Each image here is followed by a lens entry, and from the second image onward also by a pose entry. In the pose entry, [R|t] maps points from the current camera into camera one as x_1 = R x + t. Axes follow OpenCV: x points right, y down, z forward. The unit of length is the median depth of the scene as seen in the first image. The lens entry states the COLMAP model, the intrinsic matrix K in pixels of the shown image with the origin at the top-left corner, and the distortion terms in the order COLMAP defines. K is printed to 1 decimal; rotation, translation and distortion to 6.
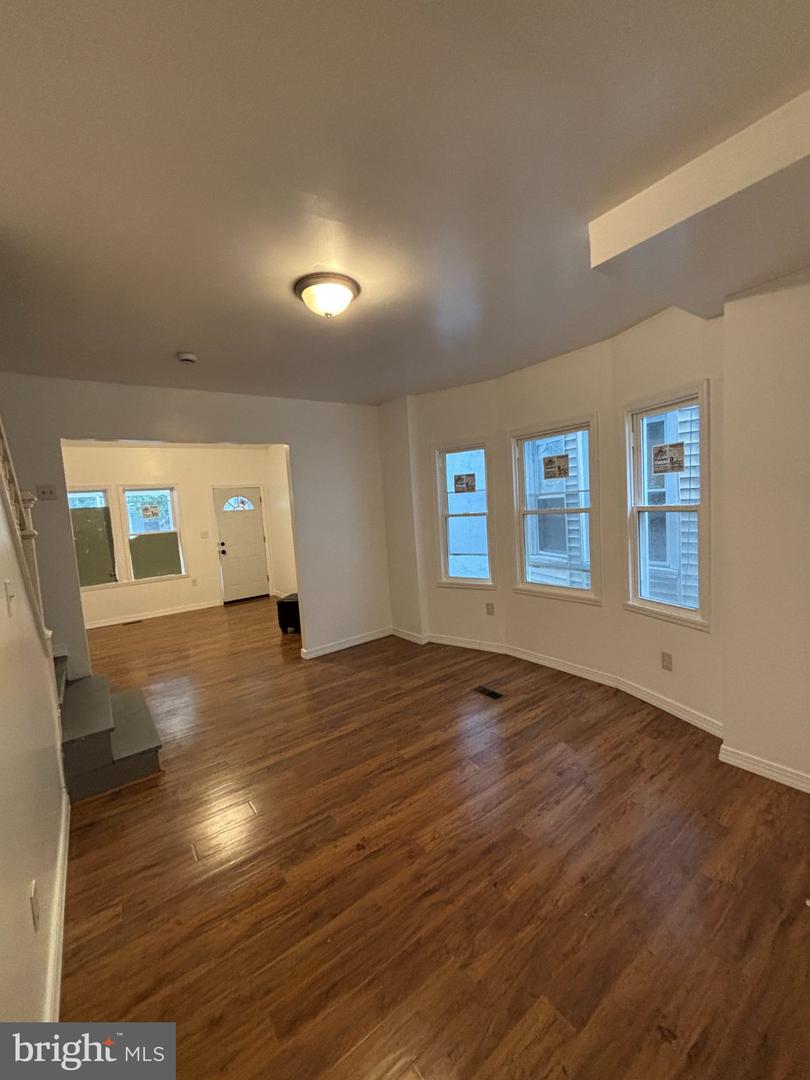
lens RADIAL K [[433.2, 0, 408.2], [0, 433.2, 541.2], [0, 0, 1]] dist [0.001091, 0.001576]
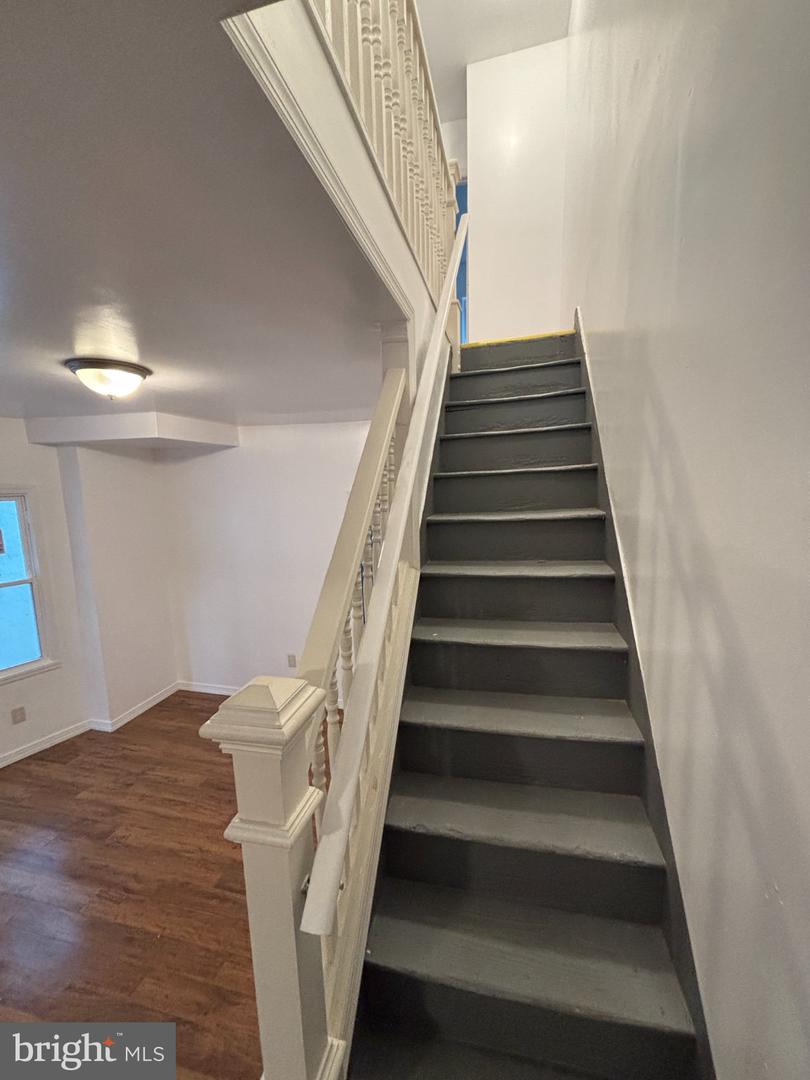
lens RADIAL K [[433.2, 0, 404.5], [0, 433.2, 541.1], [0, 0, 1]] dist [0.001091, 0.001576]
pose [[-0.630810, -0.017807, 0.775733, -1.001736], [0.133740, 0.982280, 0.131303, -0.205725], [-0.764325, 0.186574, -0.617250, 0.902544]]
